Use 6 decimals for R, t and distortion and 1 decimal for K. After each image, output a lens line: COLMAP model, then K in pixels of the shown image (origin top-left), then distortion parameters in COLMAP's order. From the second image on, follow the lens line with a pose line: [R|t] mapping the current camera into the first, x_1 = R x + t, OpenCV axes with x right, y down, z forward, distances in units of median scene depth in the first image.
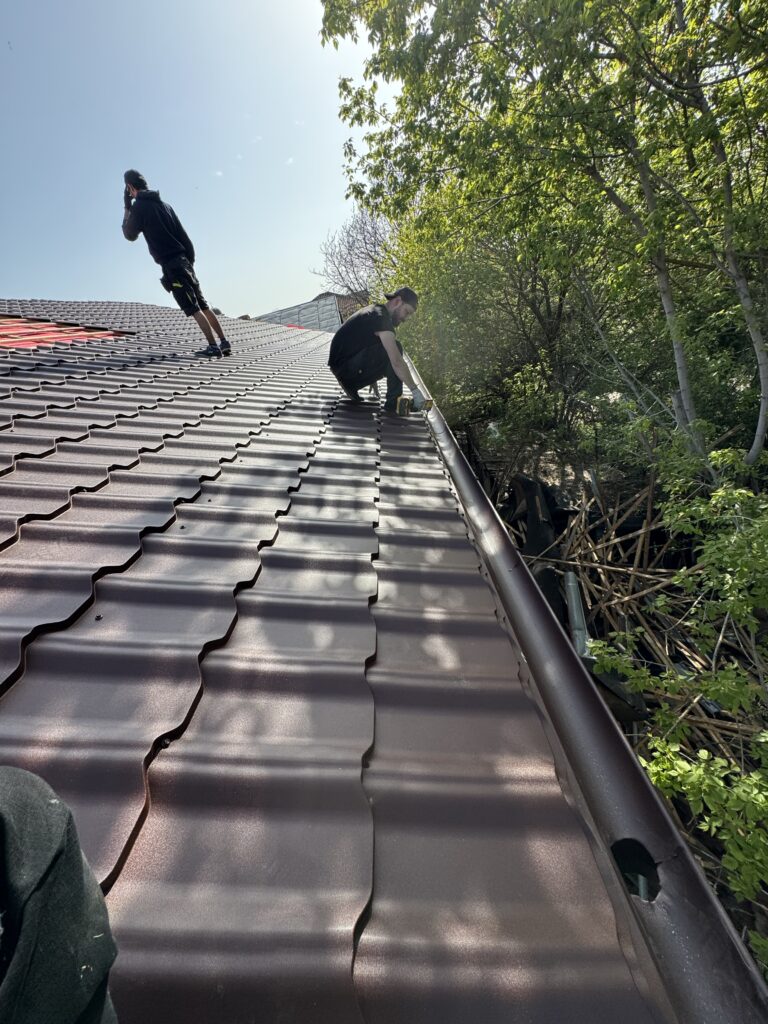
lens RADIAL K [[410.3, 0, 387.2], [0, 410.3, 511.3], [0, 0, 1]] dist [-0.003631, 0.000610]
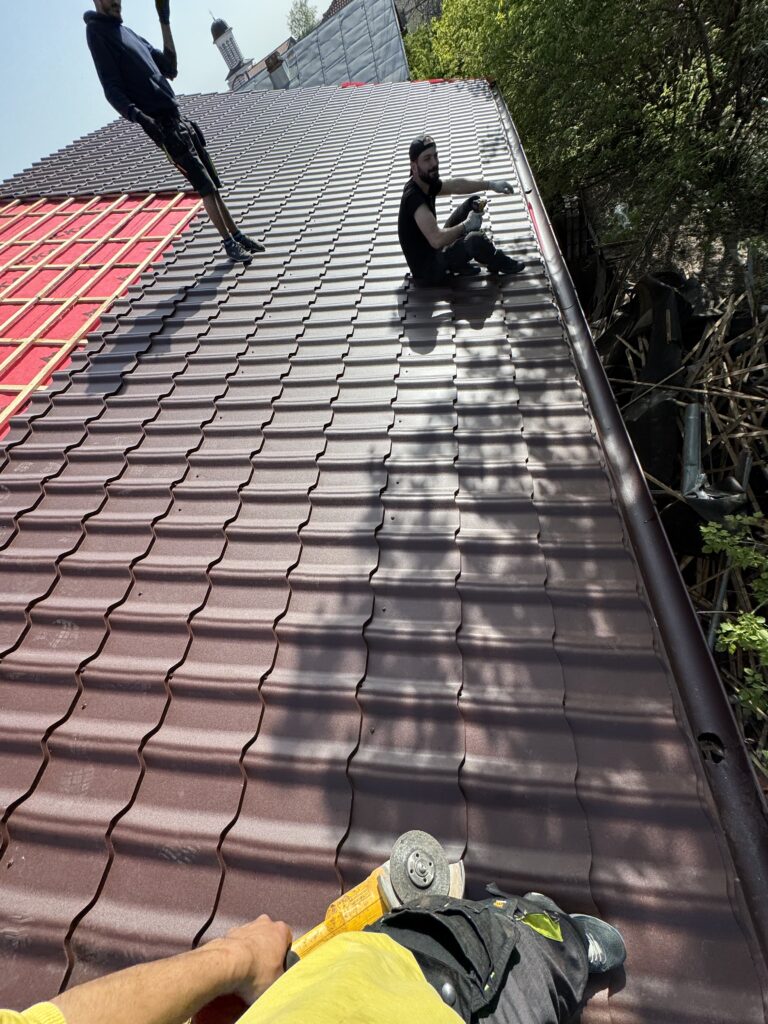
lens RADIAL K [[410.3, 0, 387.1], [0, 410.3, 516.3], [0, 0, 1]] dist [-0.003631, 0.000610]
pose [[0.977814, -0.033464, -0.206786, -0.055280], [0.126433, 0.881354, 0.455225, -0.142309], [0.167018, -0.471270, 0.866031, -0.049936]]
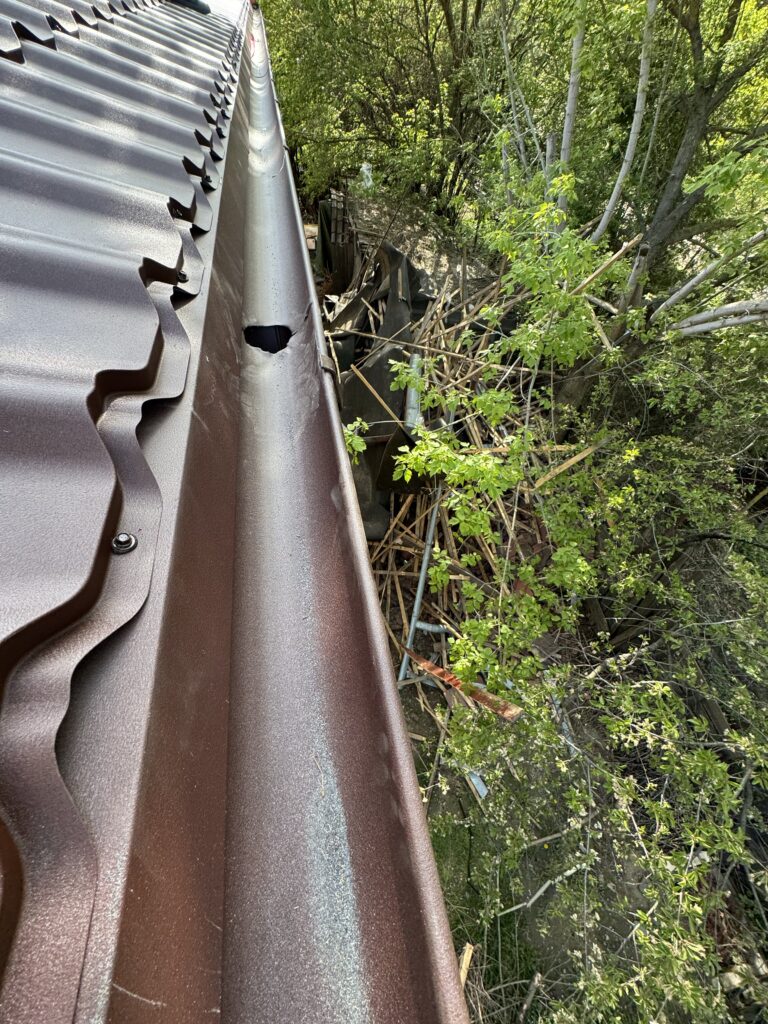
lens RADIAL K [[410.3, 0, 387.8], [0, 410.3, 512.6], [0, 0, 1]] dist [-0.003631, 0.000610]
pose [[0.950034, 0.011498, 0.311934, 0.072594], [-0.143835, 0.903031, 0.404781, 0.103882], [-0.277032, -0.429422, 0.859564, -0.010332]]
